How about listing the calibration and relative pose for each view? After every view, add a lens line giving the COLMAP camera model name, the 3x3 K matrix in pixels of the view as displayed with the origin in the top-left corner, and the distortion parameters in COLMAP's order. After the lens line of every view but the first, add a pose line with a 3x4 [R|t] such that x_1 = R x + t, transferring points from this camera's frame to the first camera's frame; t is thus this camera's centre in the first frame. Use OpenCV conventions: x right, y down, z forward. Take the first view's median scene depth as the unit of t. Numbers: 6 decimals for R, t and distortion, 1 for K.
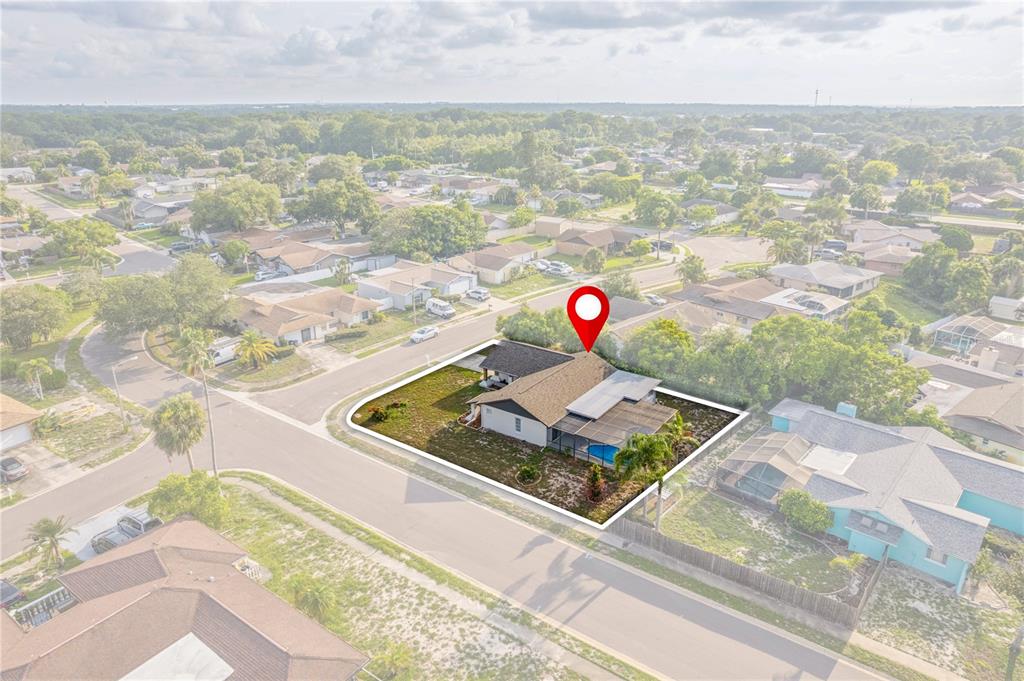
lens RADIAL K [[647.5, 0, 523.9], [0, 647.5, 343.0], [0, 0, 1]] dist [-0.056915, 0.046896]
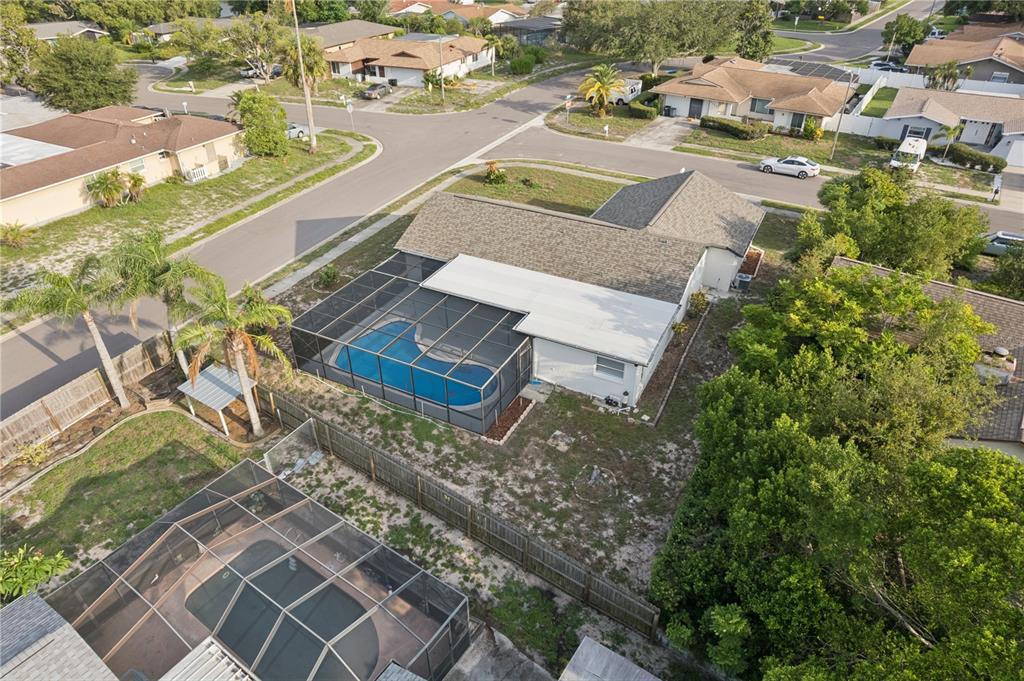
lens RADIAL K [[647.5, 0, 523.9], [0, 647.5, 343.0], [0, 0, 1]] dist [-0.056915, 0.046896]
pose [[0.131629, 0.549939, -0.824767, 0.488865], [-0.346366, 0.805081, 0.481534, -0.103020], [0.928819, 0.222287, 0.296452, 0.800953]]
